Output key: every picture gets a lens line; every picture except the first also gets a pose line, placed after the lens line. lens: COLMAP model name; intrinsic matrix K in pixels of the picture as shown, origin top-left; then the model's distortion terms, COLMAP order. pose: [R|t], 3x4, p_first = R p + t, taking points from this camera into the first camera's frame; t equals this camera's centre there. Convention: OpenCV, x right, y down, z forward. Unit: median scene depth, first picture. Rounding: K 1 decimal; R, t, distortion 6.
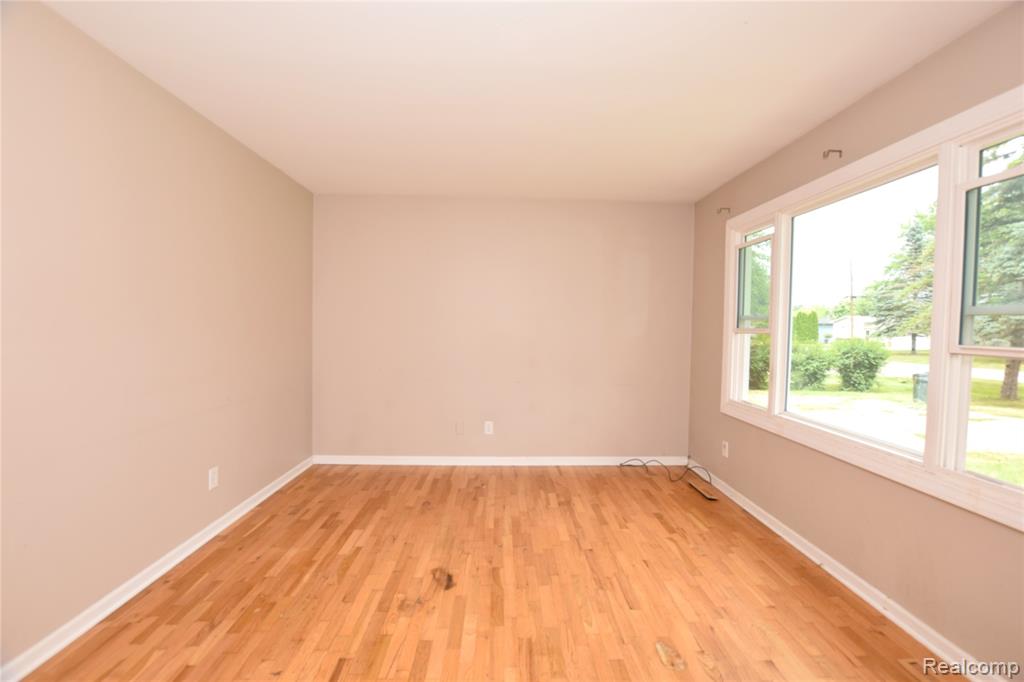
lens RADIAL K [[457.9, 0, 516.2], [0, 457.9, 342.4], [0, 0, 1]] dist [-0.023479, 0.000357]
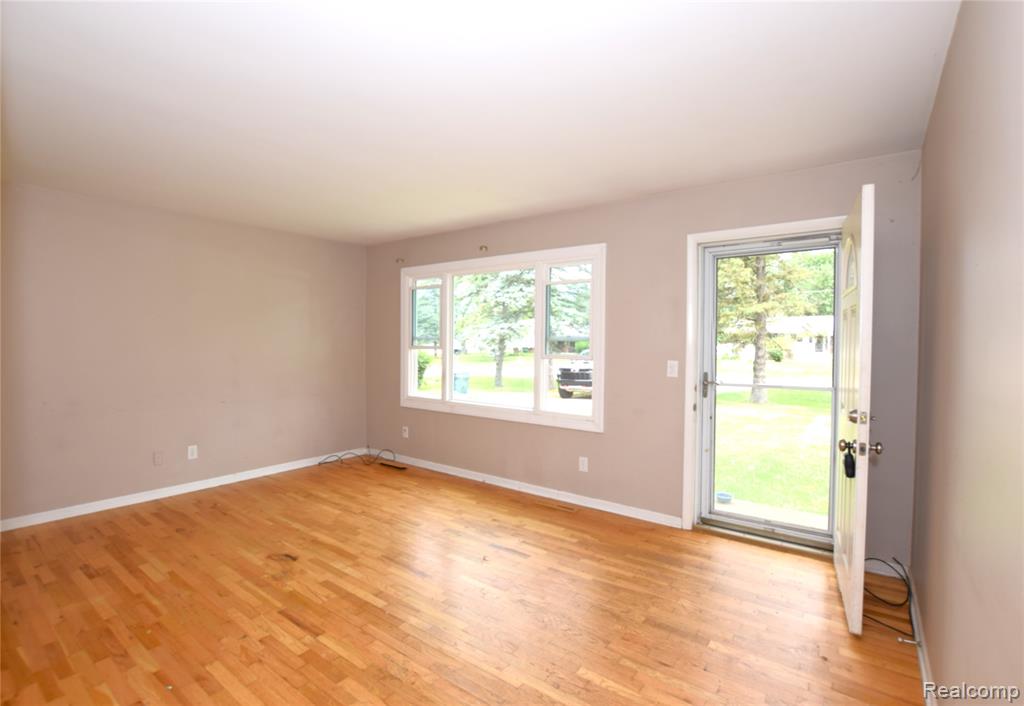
lens RADIAL K [[487.4, 0, 507.5], [0, 487.4, 351.1], [0, 0, 1]] dist [-0.003931, -0.001160]
pose [[0.634593, -0.027844, 0.772345, -0.593984], [0.031255, 0.999458, 0.010352, -0.022597], [-0.772215, 0.017570, 0.635119, -0.234247]]
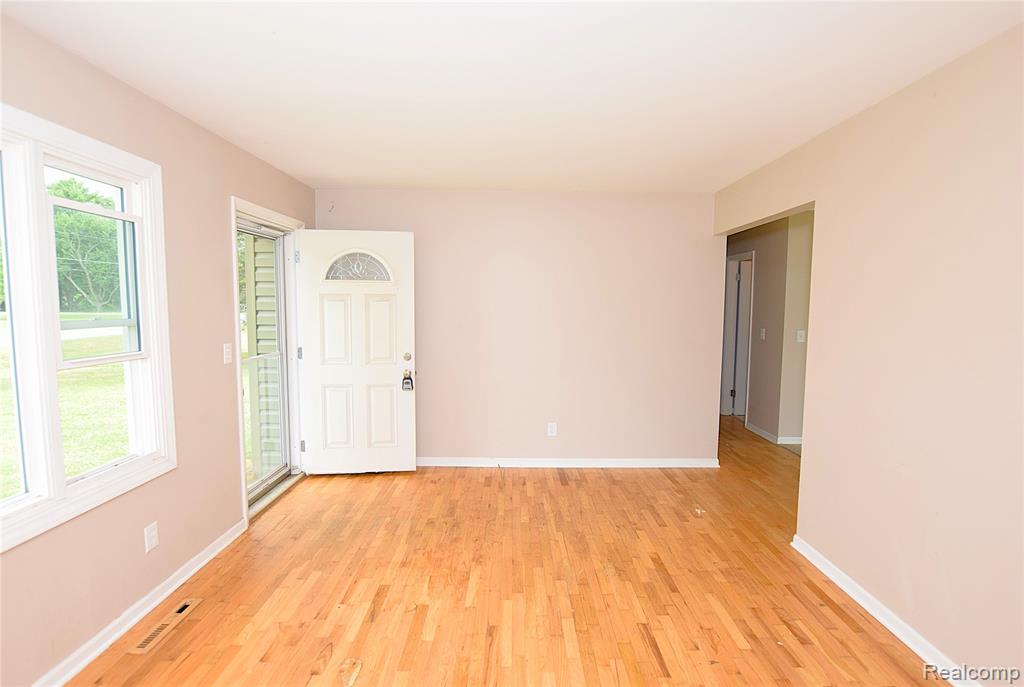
lens RADIAL K [[480.8, 0, 509.4], [0, 480.8, 343.1], [0, 0, 1]] dist [0.001724, 0.000093]
pose [[-0.997883, -0.025939, 0.059632, -0.027786], [-0.018886, 0.993078, 0.115928, -0.103313], [-0.062226, 0.114556, -0.991466, 1.202296]]
